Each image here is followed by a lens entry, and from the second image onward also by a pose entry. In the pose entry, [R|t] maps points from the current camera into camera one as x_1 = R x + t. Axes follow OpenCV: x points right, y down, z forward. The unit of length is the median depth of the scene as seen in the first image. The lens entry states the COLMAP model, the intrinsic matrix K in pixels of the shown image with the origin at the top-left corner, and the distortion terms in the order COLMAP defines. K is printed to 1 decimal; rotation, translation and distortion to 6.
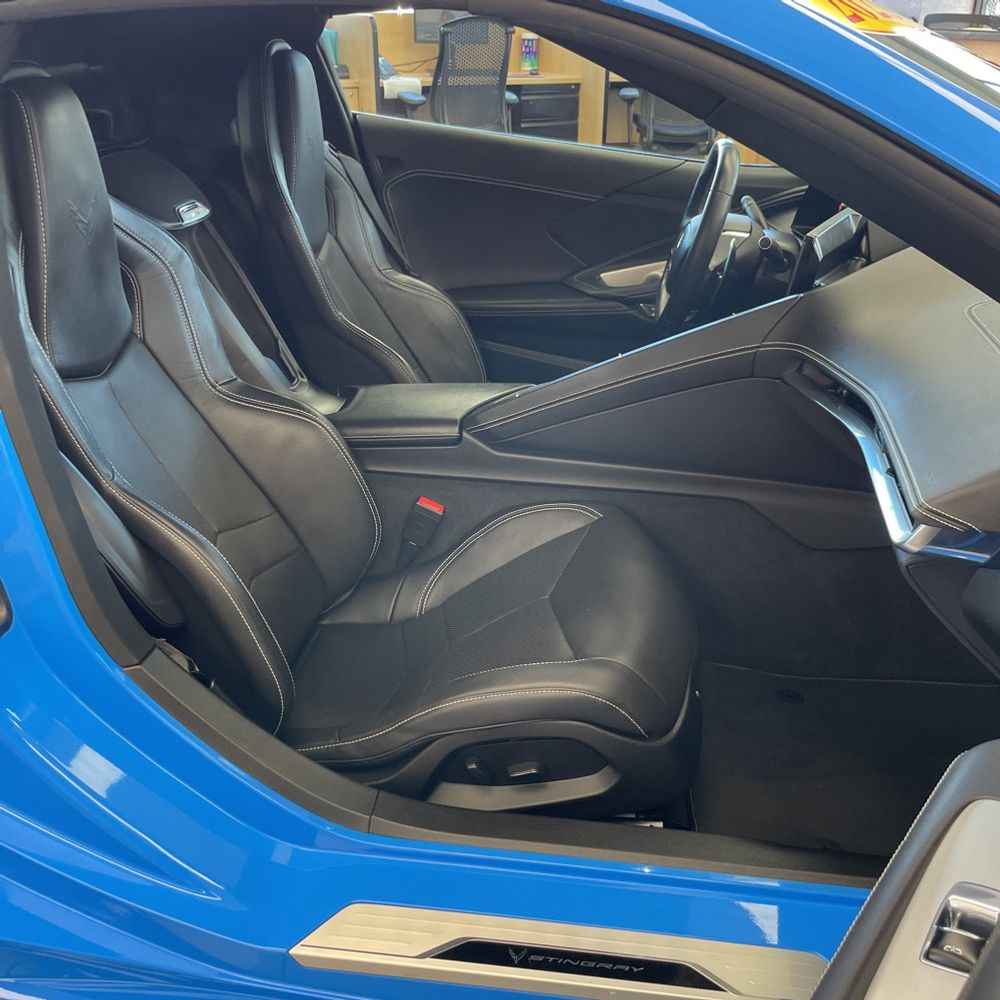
lens RADIAL K [[1007.2, 0, 502.1], [0, 1007.2, 497.7], [0, 0, 1]] dist [0.106431, -0.160366]
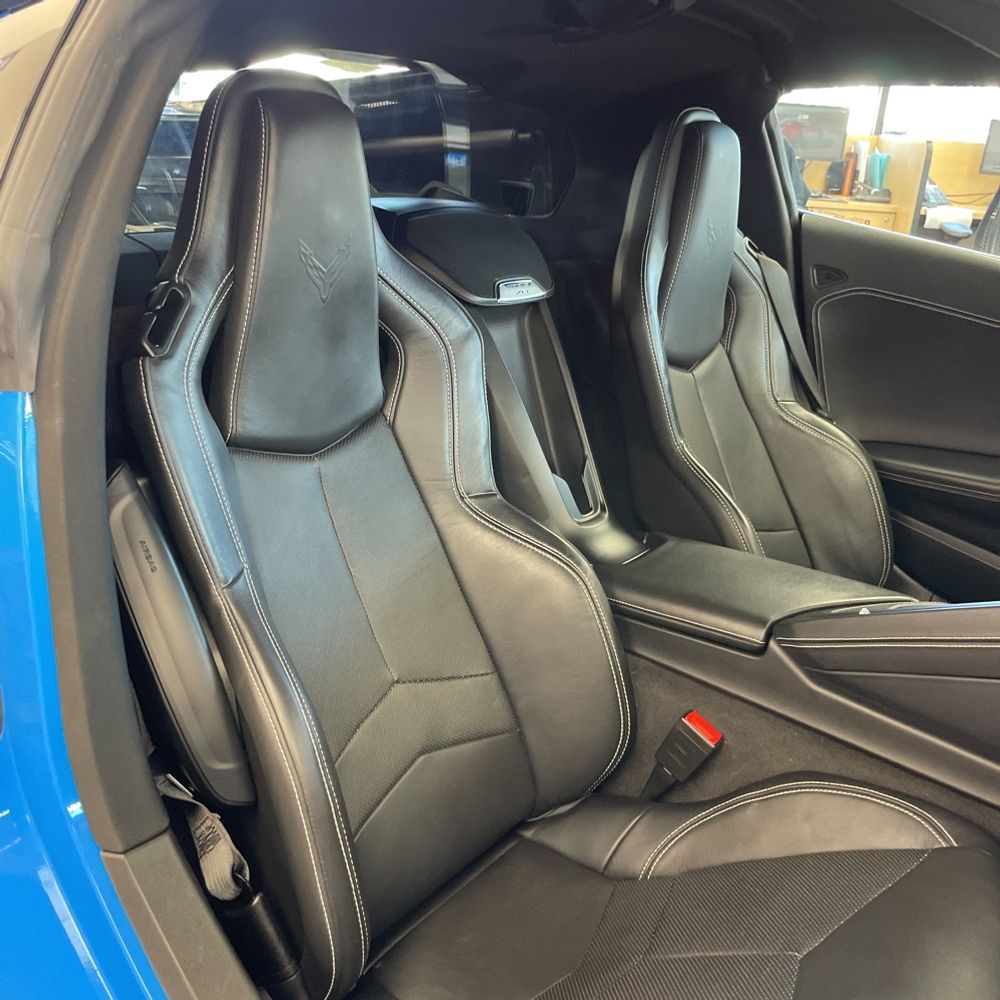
lens RADIAL K [[1014.7, 0, 503.7], [0, 1014.7, 488.2], [0, 0, 1]] dist [0.083399, -0.108455]
pose [[0.864767, 0.222590, -0.450146, 0.085957], [-0.274705, 0.960067, -0.052995, -0.071659], [0.420374, 0.169486, 0.891381, 0.262817]]
